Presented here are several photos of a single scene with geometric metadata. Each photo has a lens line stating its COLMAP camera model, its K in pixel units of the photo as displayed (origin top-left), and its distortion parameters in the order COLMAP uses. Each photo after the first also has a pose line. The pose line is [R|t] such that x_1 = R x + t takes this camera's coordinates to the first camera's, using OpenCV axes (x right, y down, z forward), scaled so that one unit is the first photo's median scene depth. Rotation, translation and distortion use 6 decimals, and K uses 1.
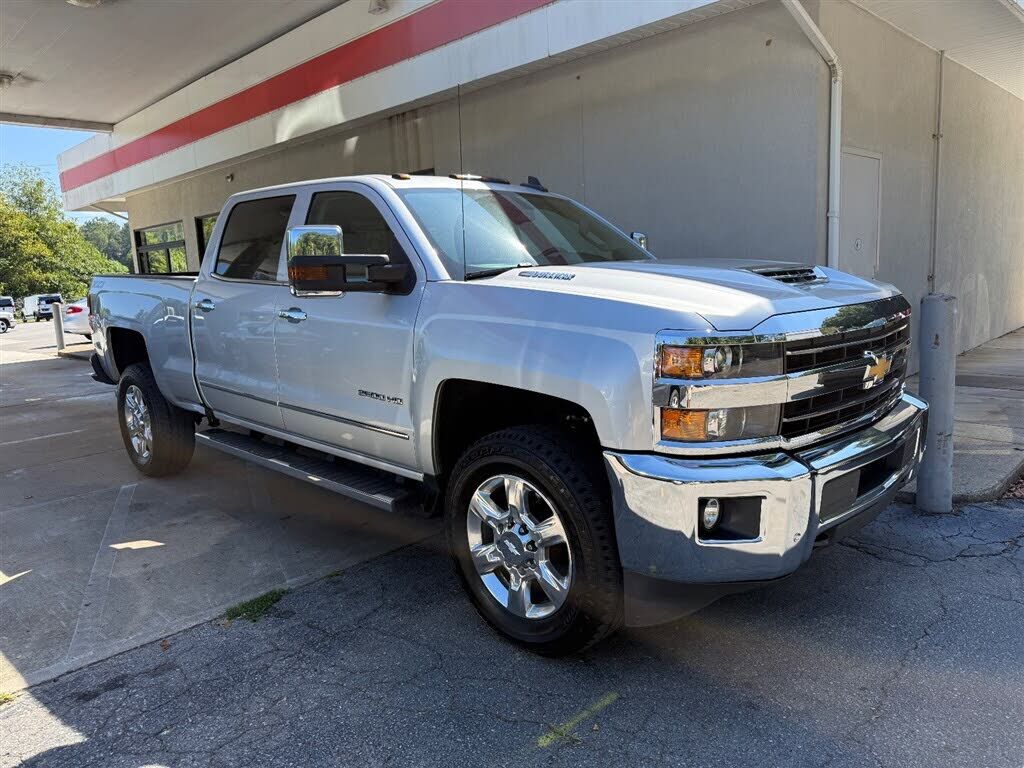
lens RADIAL K [[750.0, 0, 515.4], [0, 750.0, 377.3], [0, 0, 1]] dist [0.004638, -0.006848]
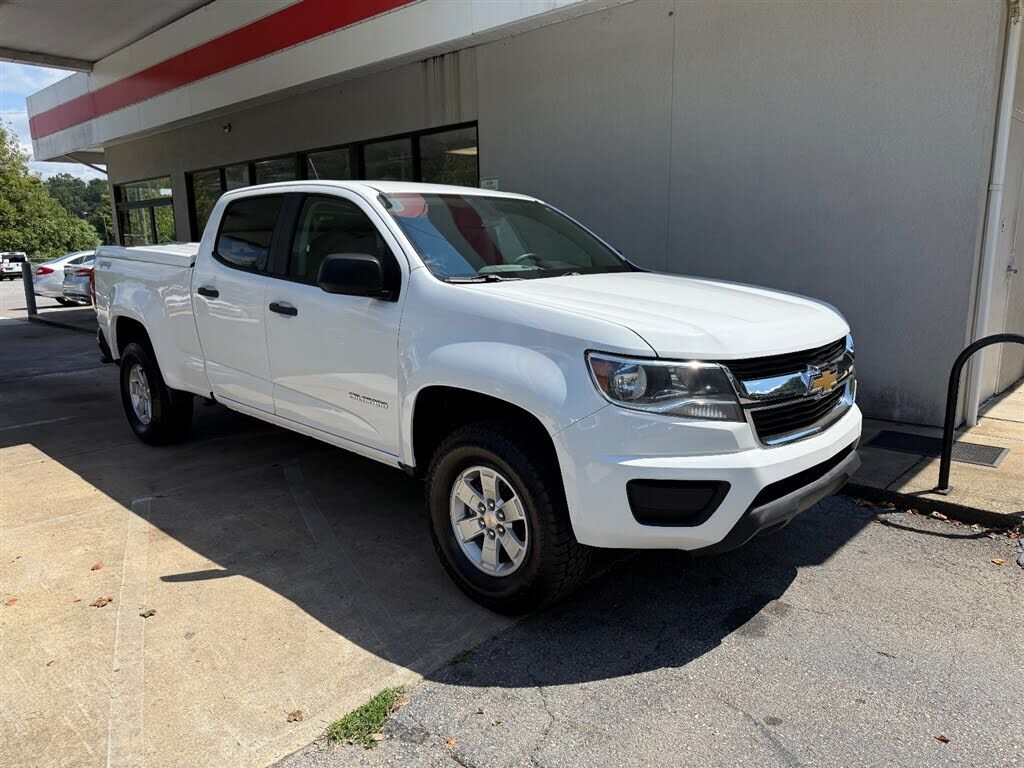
lens RADIAL K [[751.0, 0, 514.2], [0, 751.0, 389.2], [0, 0, 1]] dist [0.000996, -0.003343]
pose [[0.999098, 0.025069, 0.034270, -0.084207], [-0.026780, 0.998369, 0.050429, -0.013138], [-0.032950, -0.051301, 0.998140, 0.110766]]
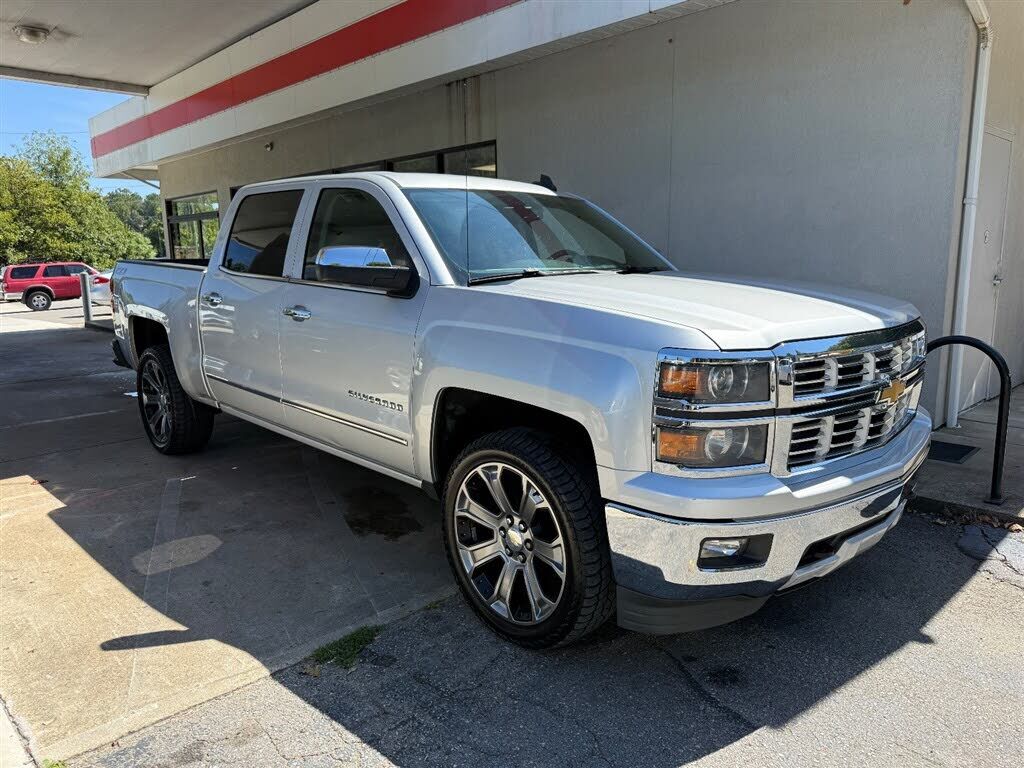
lens RADIAL K [[751.1, 0, 512.0], [0, 751.1, 380.6], [0, 0, 1]] dist [0.003022, -0.006979]
pose [[0.999049, 0.037146, -0.022835, -0.054272], [-0.036582, 0.999027, 0.024648, -0.005333], [0.023729, -0.023789, 0.999435, 0.064158]]
